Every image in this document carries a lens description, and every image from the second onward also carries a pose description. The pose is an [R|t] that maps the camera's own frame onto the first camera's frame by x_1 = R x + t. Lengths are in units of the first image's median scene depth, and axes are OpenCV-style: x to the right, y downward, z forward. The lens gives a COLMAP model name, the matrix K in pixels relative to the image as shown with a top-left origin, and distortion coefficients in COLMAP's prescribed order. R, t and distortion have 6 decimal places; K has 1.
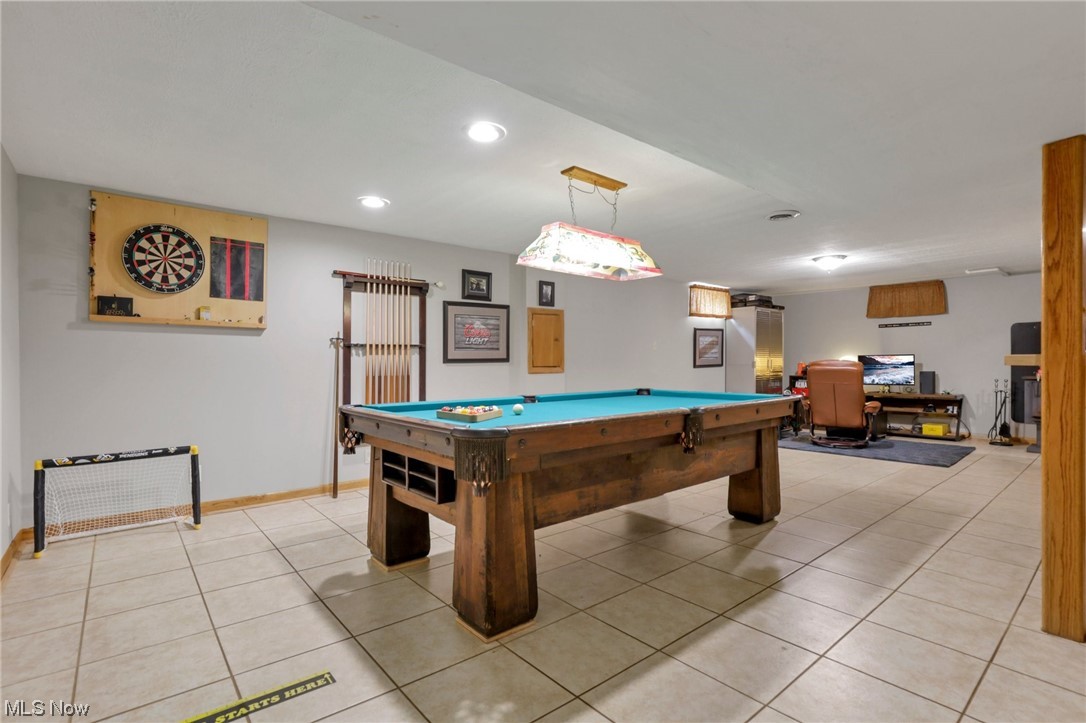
lens RADIAL K [[520.7, 0, 597.0], [0, 520.7, 354.7], [0, 0, 1]] dist [-0.018123, -0.000021]
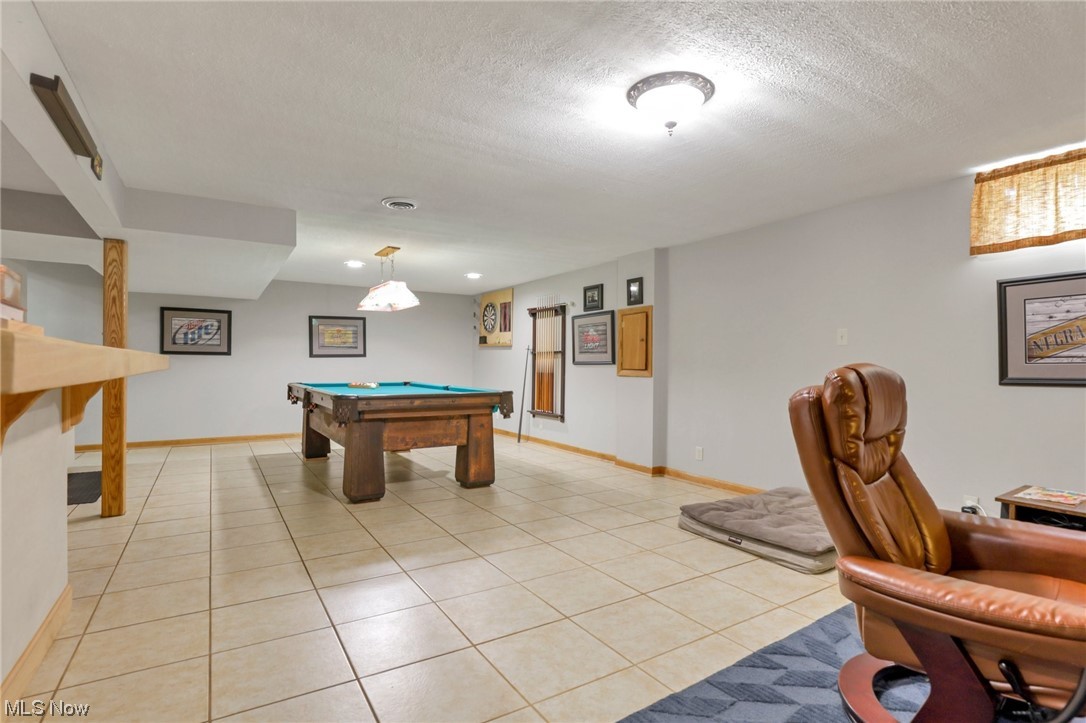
lens RADIAL K [[523.6, 0, 542.3], [0, 523.6, 364.4], [0, 0, 1]] dist [-0.044921, -0.000216]
pose [[-0.182703, 0.001381, -0.983167, 0.959874], [0.003215, 0.999995, 0.000807, 0.013921], [0.983163, -0.003013, -0.182706, 1.131569]]
